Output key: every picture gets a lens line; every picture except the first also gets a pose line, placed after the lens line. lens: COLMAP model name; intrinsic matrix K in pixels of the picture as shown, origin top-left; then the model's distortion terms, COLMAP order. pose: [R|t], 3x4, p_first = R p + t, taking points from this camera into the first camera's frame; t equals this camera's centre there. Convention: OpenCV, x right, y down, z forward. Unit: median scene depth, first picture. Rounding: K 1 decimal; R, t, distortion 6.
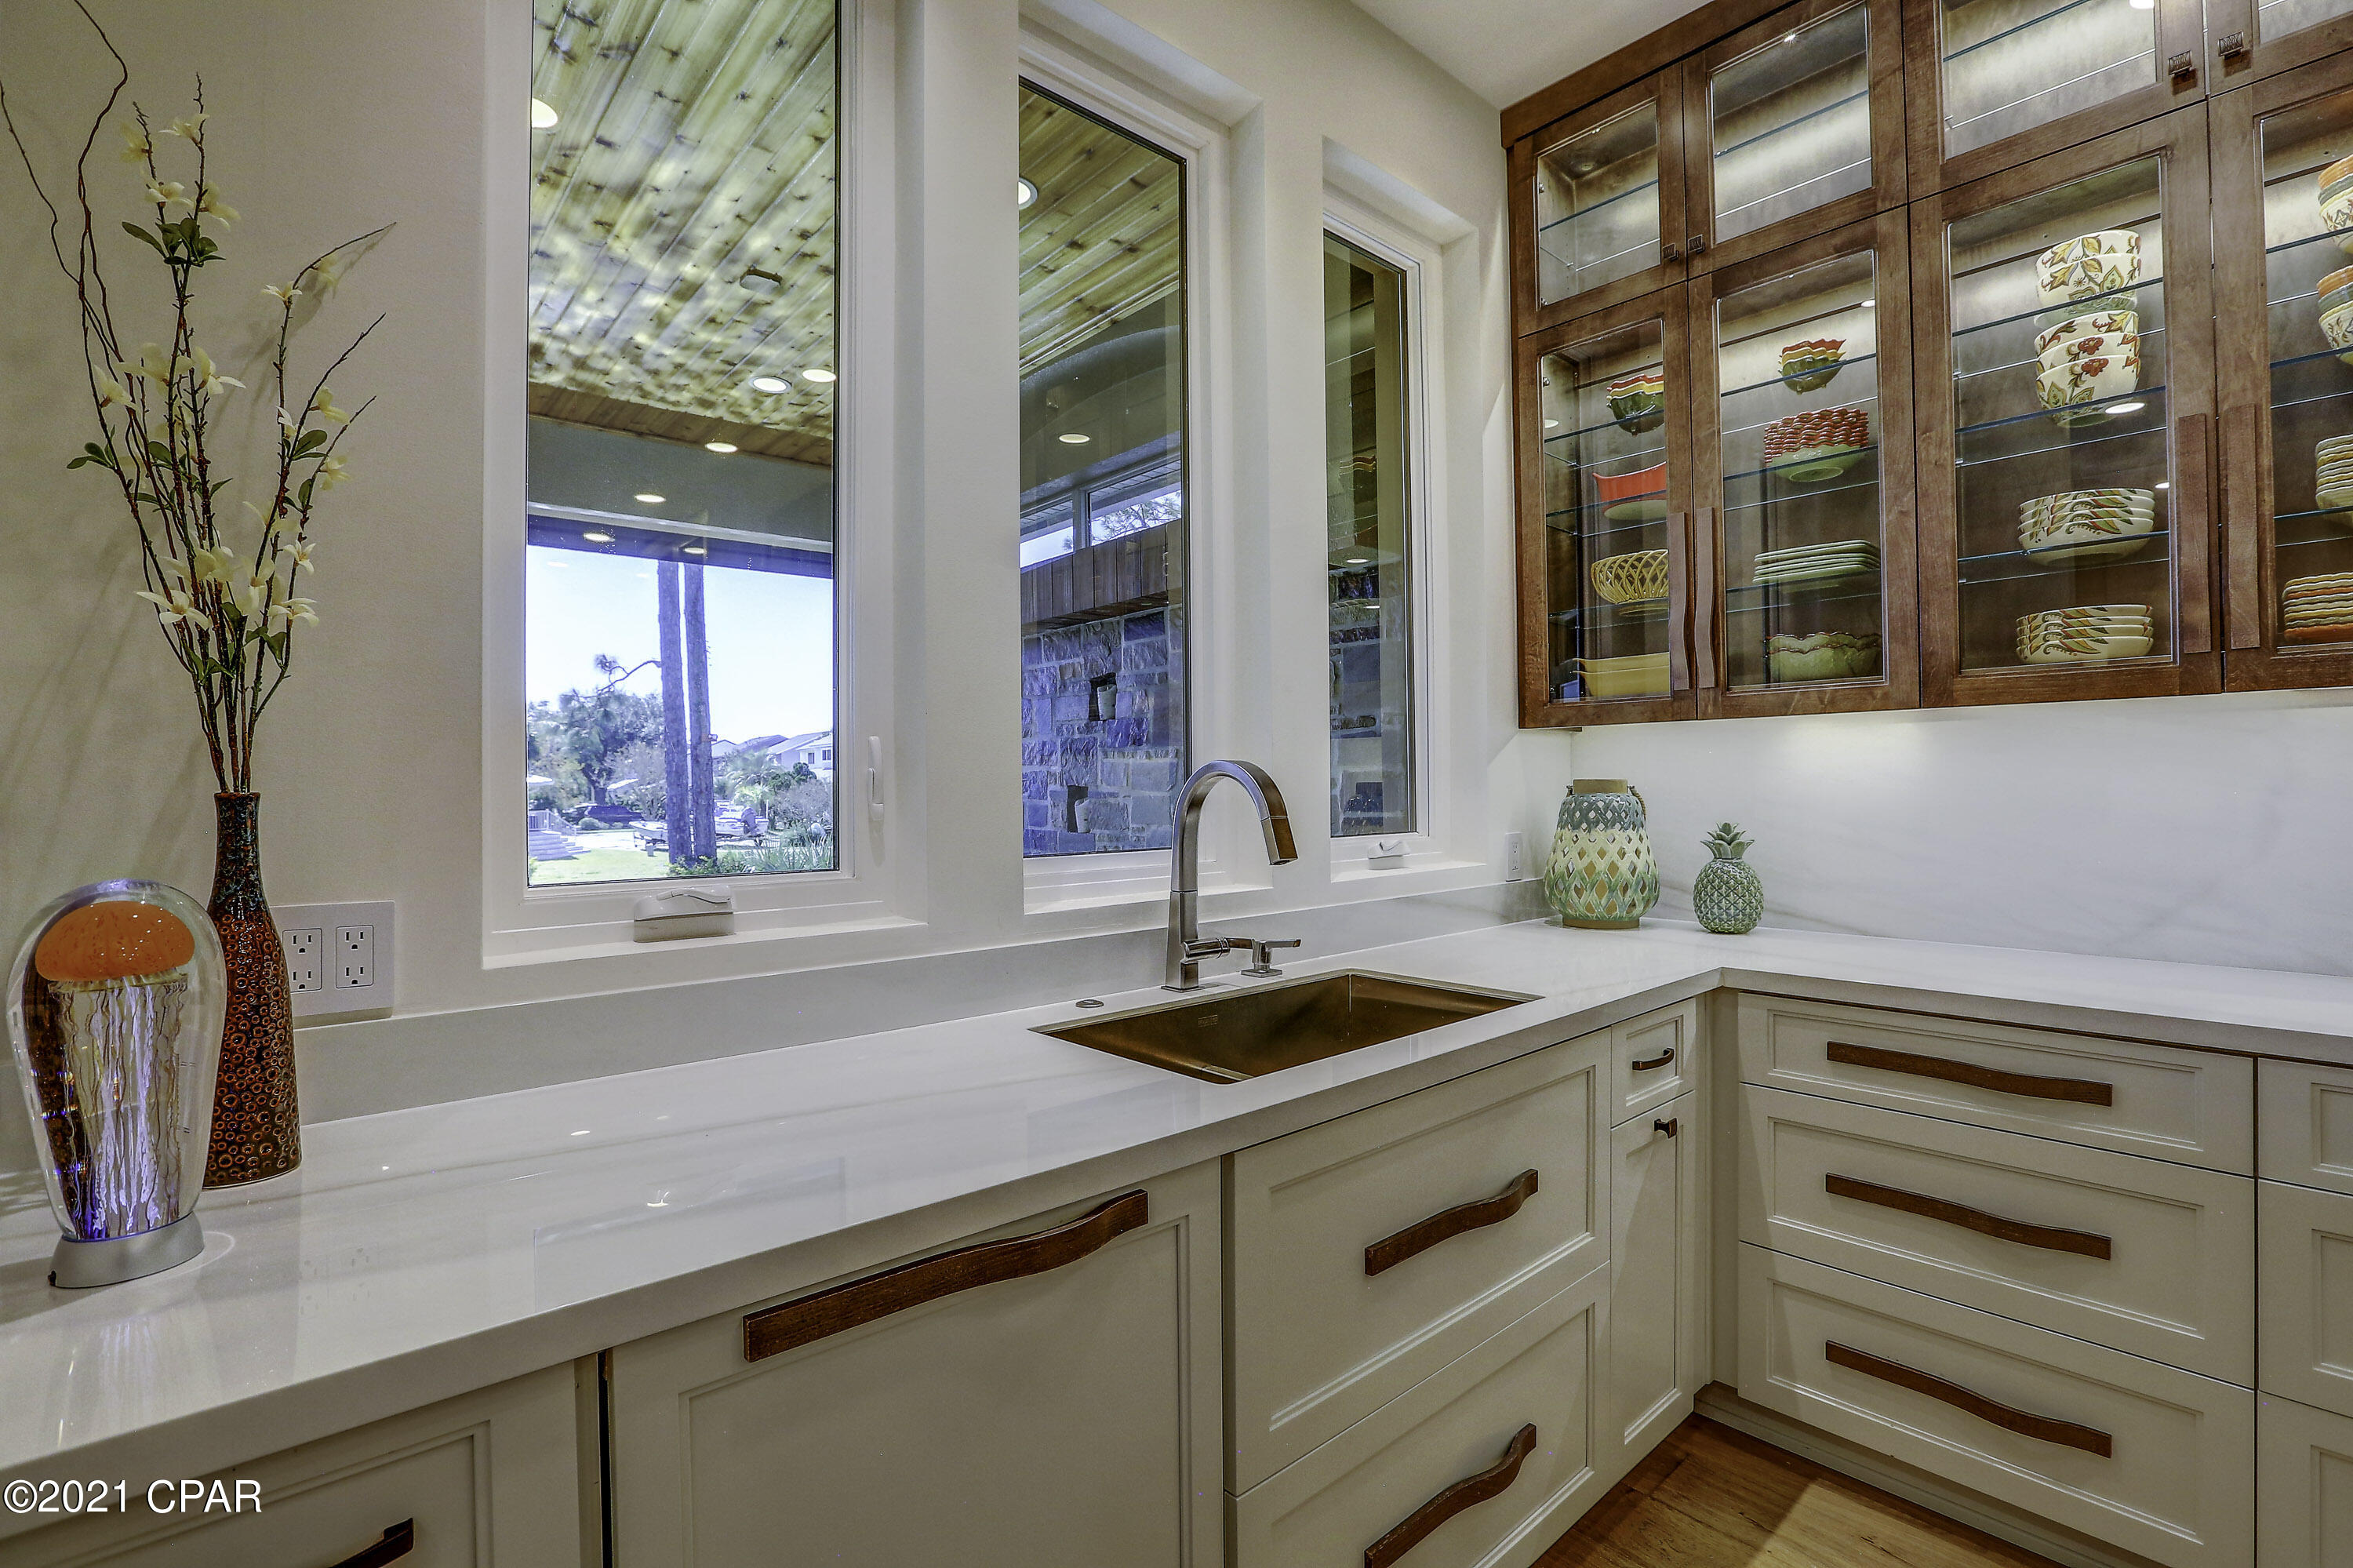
lens RADIAL K [[1067.7, 0, 1175.3], [0, 1067.7, 782.1], [0, 0, 1]] dist [-0.047488, 0.015423]
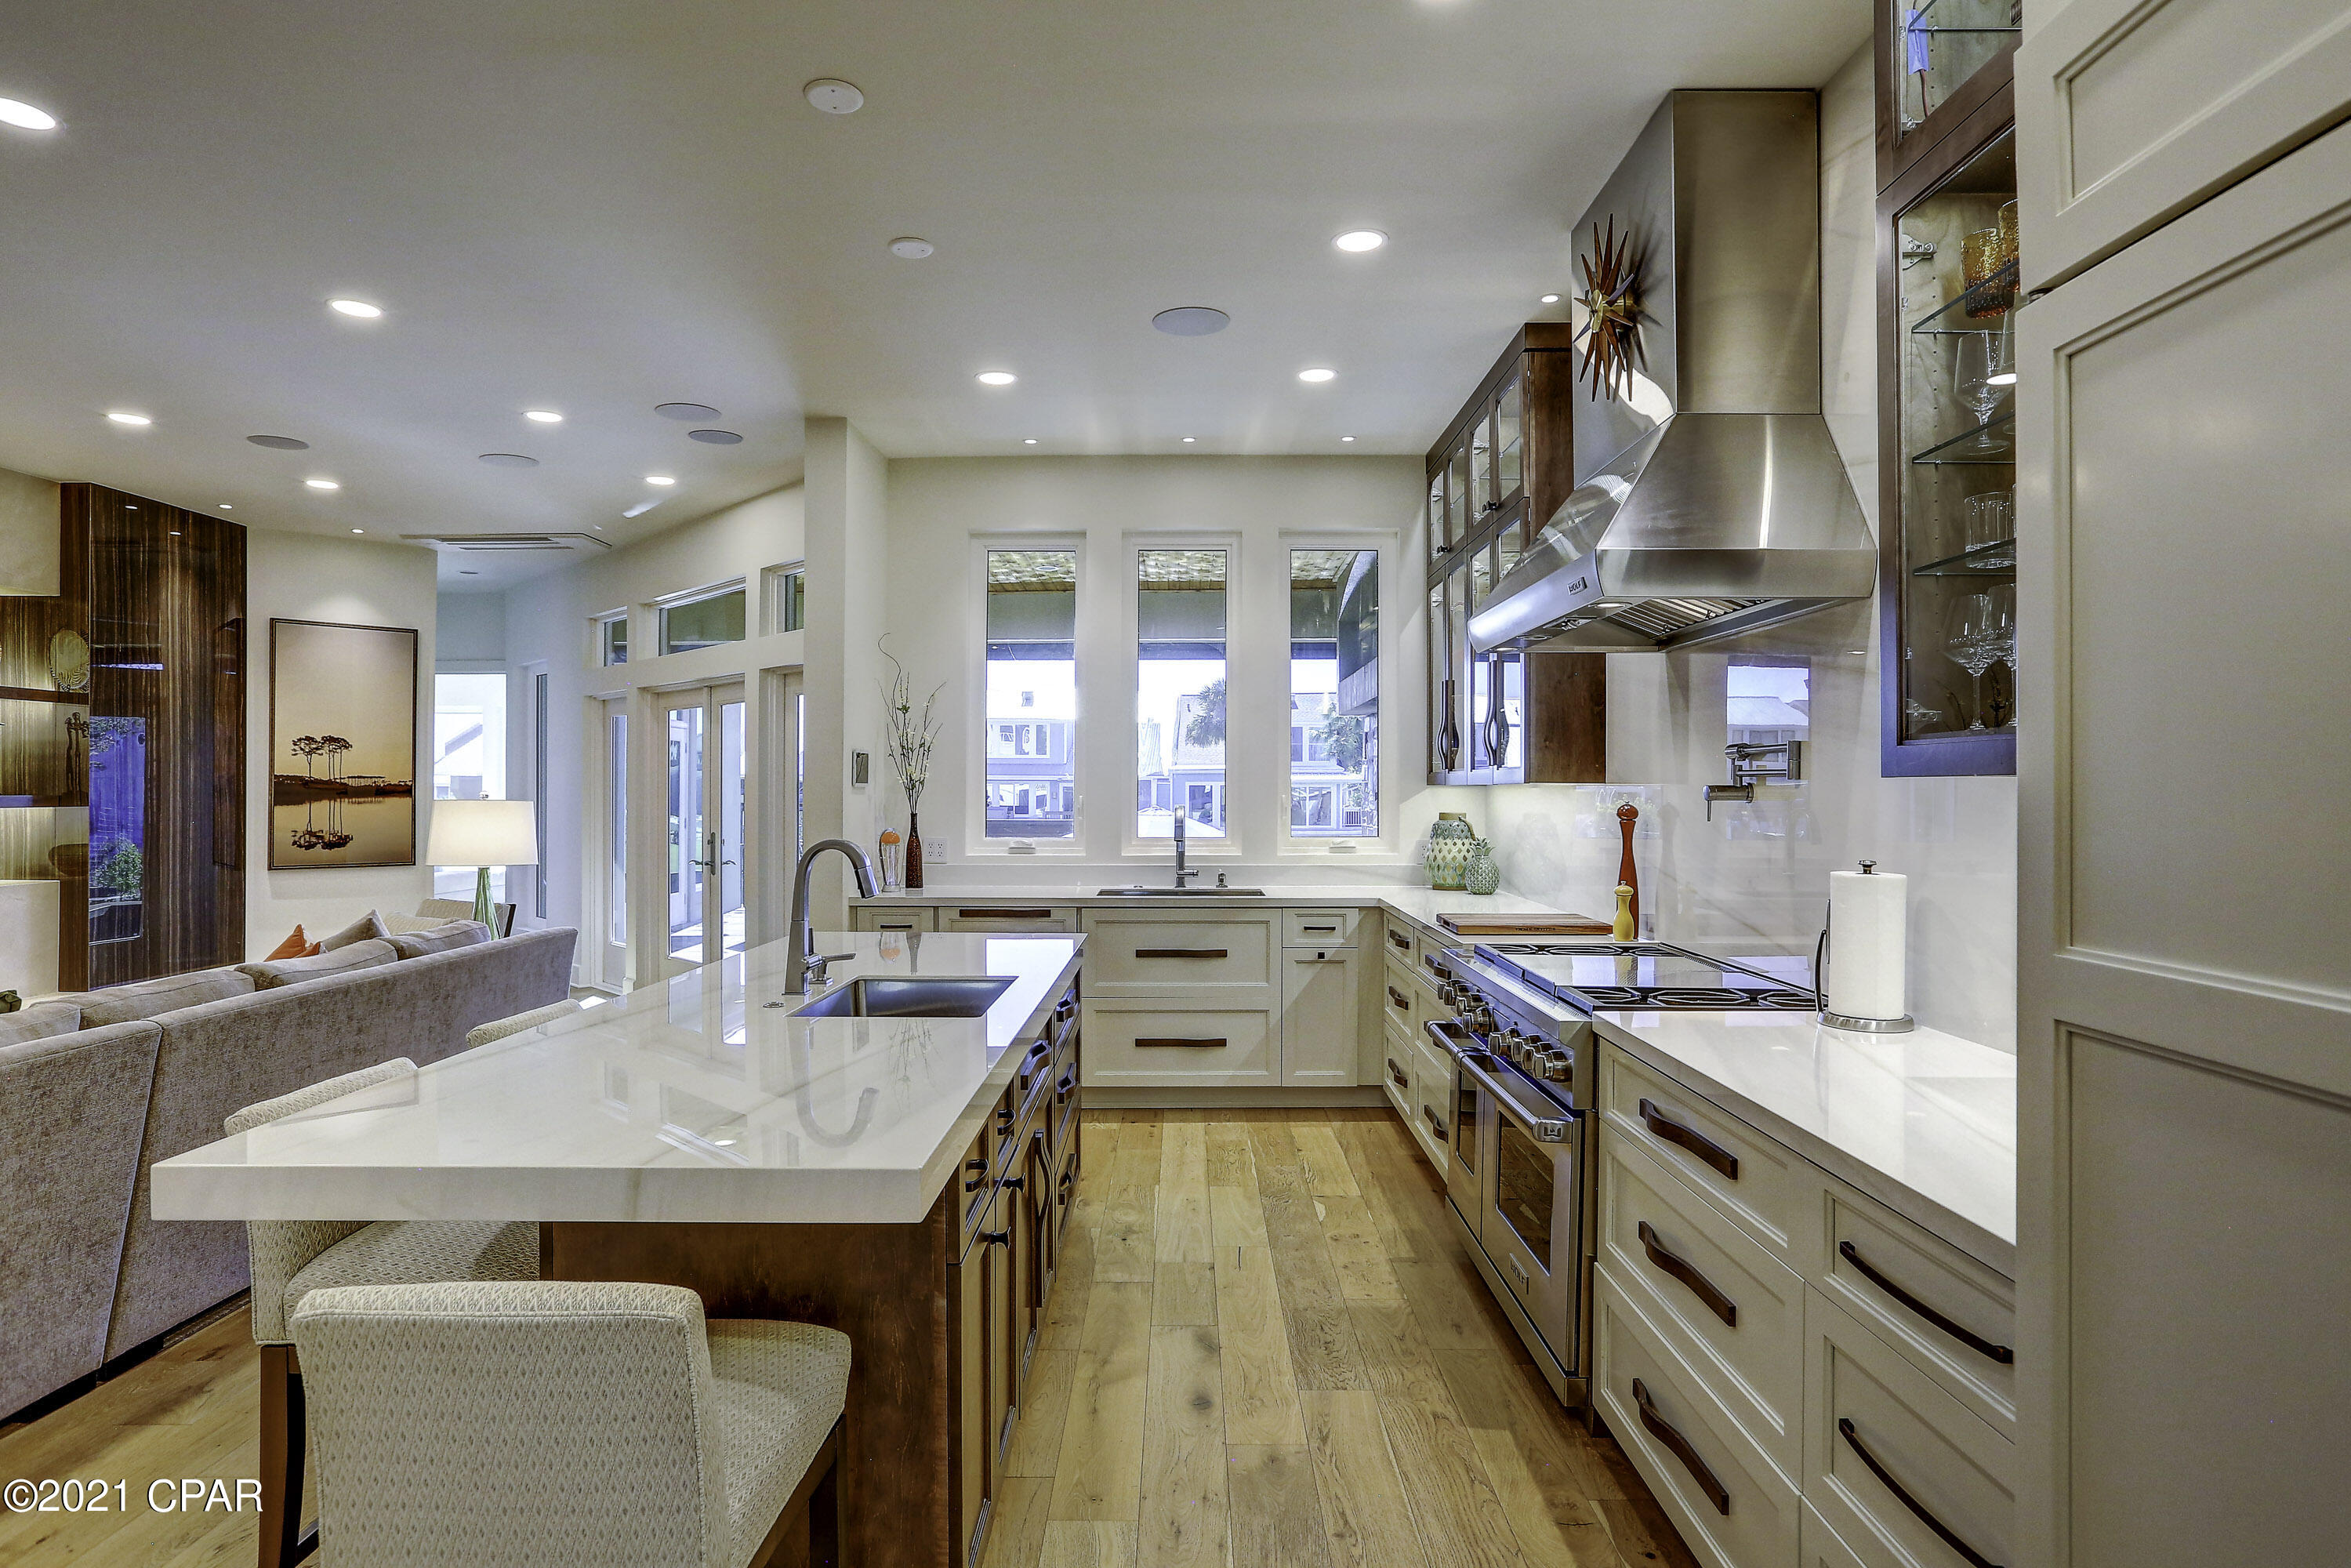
lens RADIAL K [[1286.1, 0, 1175.5], [0, 1286.1, 784.0], [0, 0, 1]] dist [0.000122, -0.000019]
pose [[0.747624, 0.008766, -0.664065, 1.991660], [-0.004180, 0.999955, 0.008494, -0.090298], [0.664110, -0.003575, 0.747627, -1.343906]]
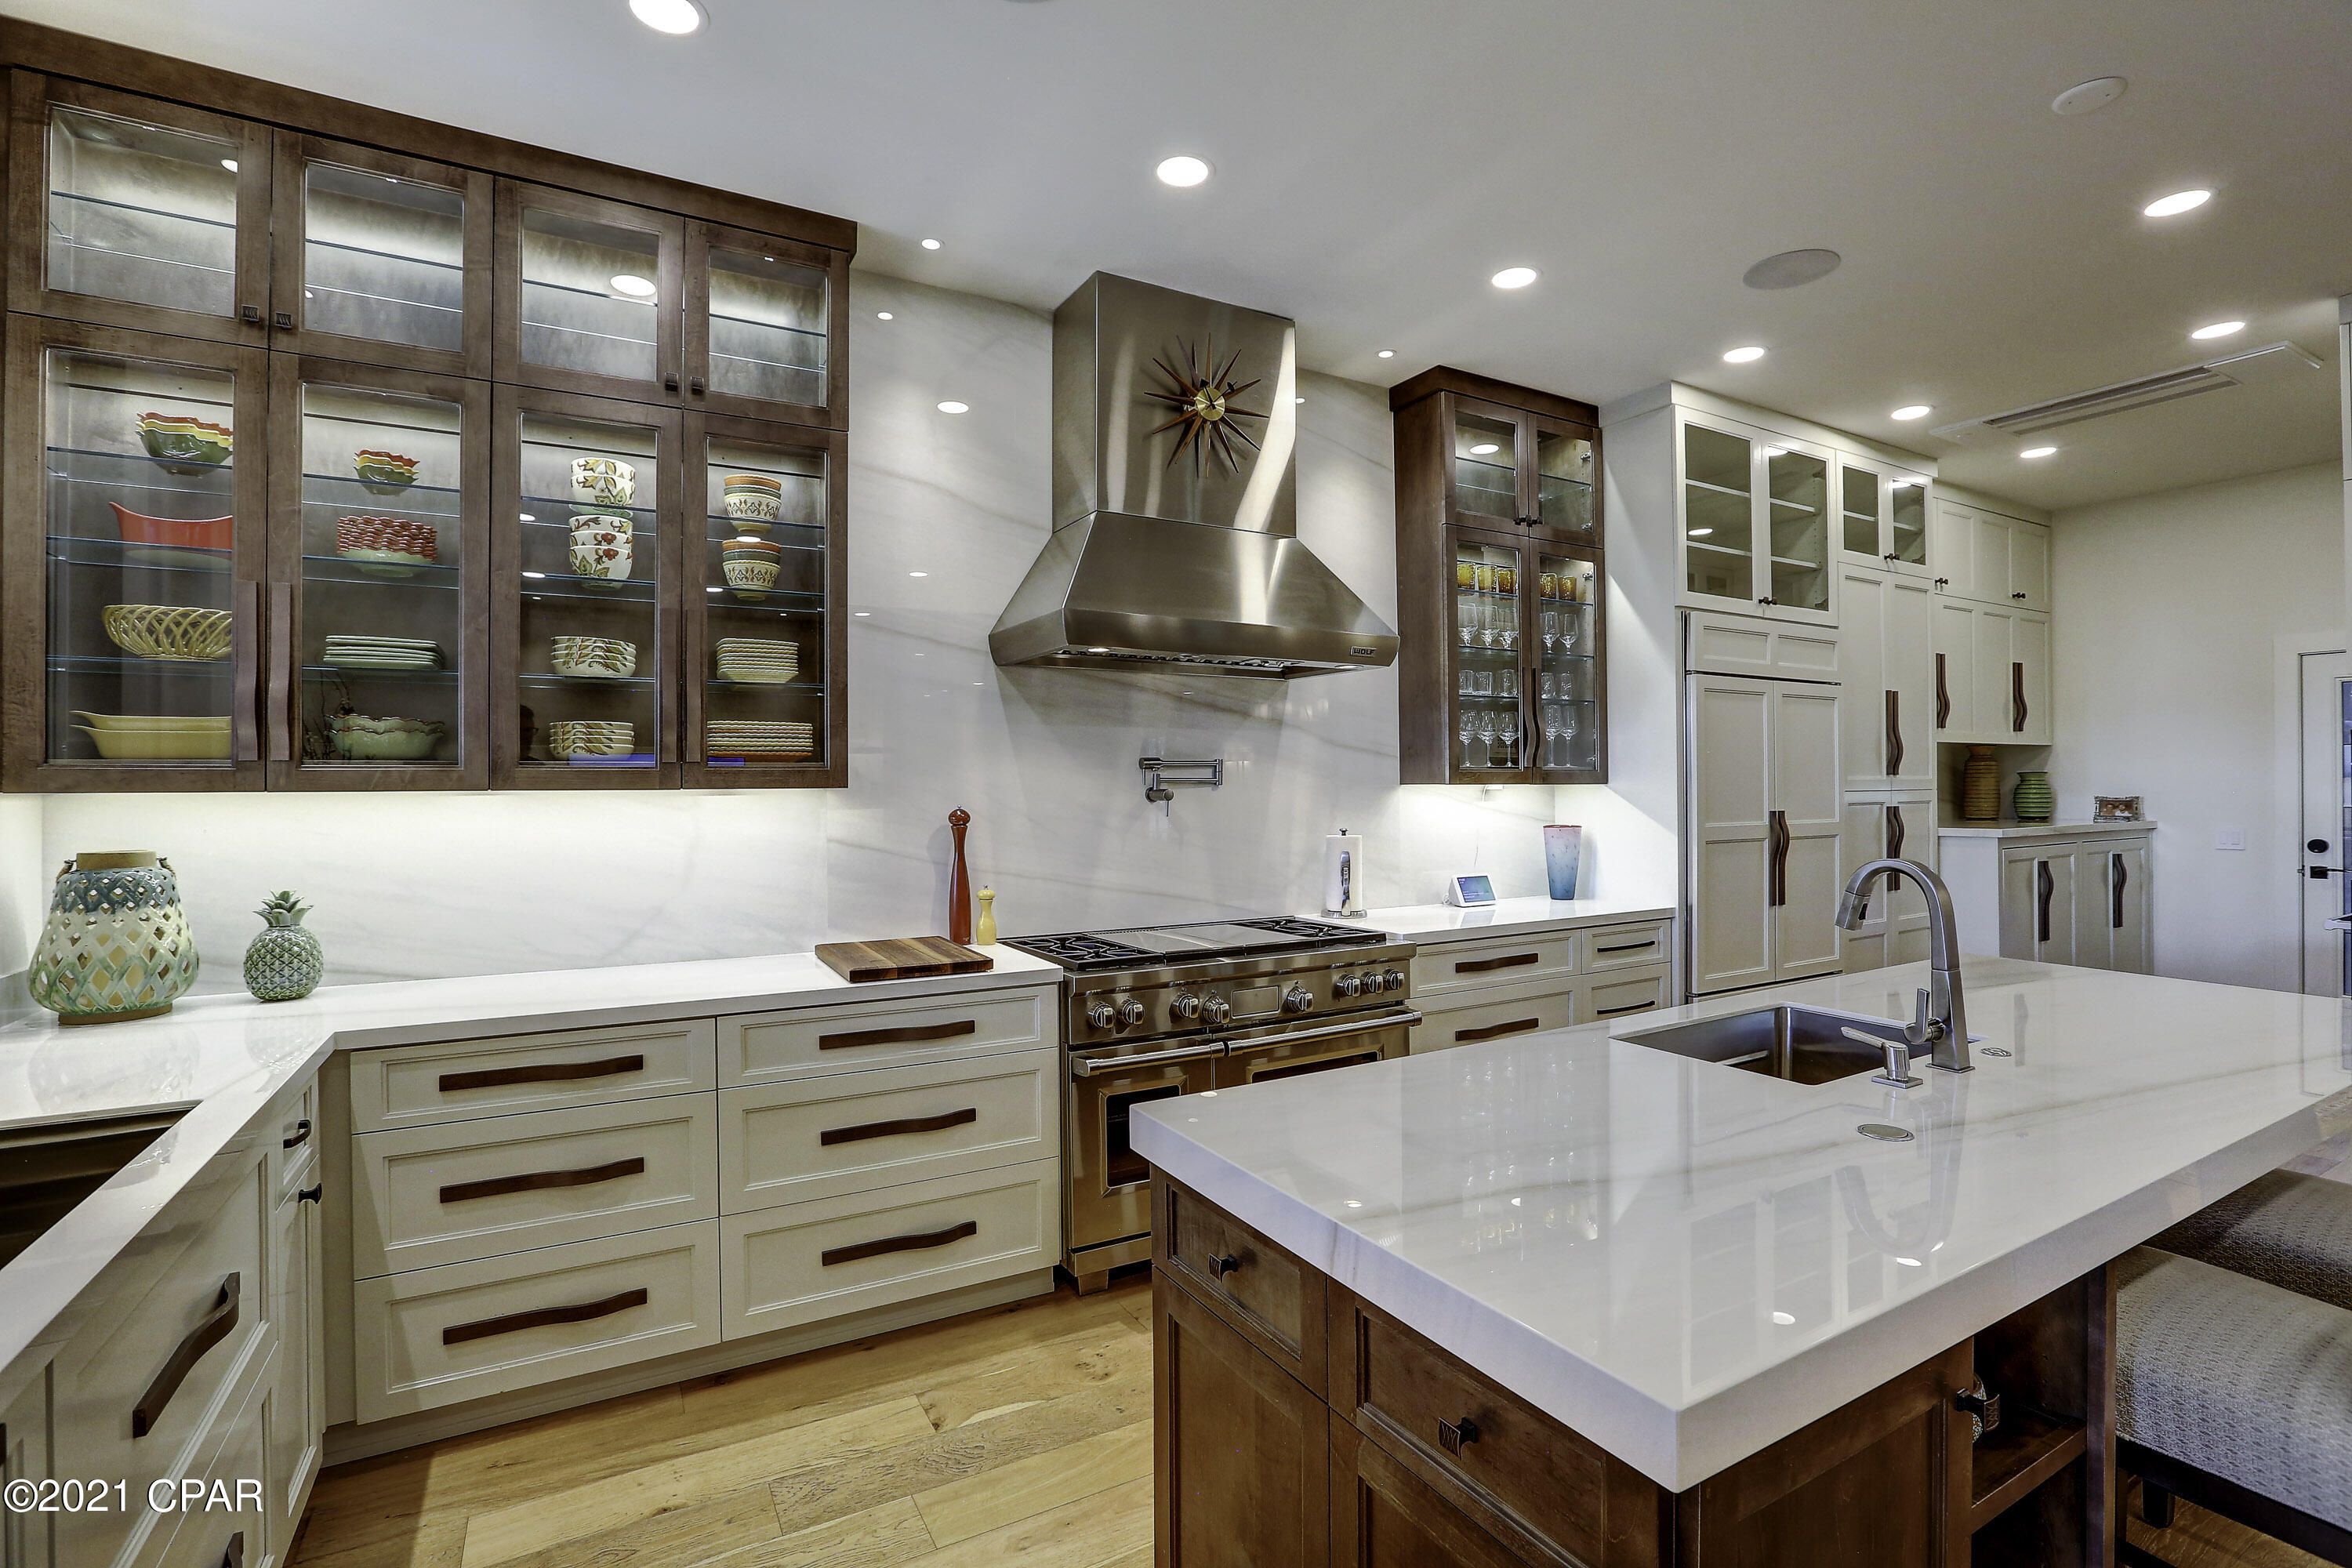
lens RADIAL K [[1067.2, 0, 1174.8], [0, 1067.2, 782.1], [0, 0, 1]] dist [-0.047488, 0.015423]
pose [[0.206792, 0.013605, 0.978290, -0.345467], [-0.001722, 0.999907, -0.013541, -0.066580], [-0.978383, 0.001115, 0.206796, -0.054680]]
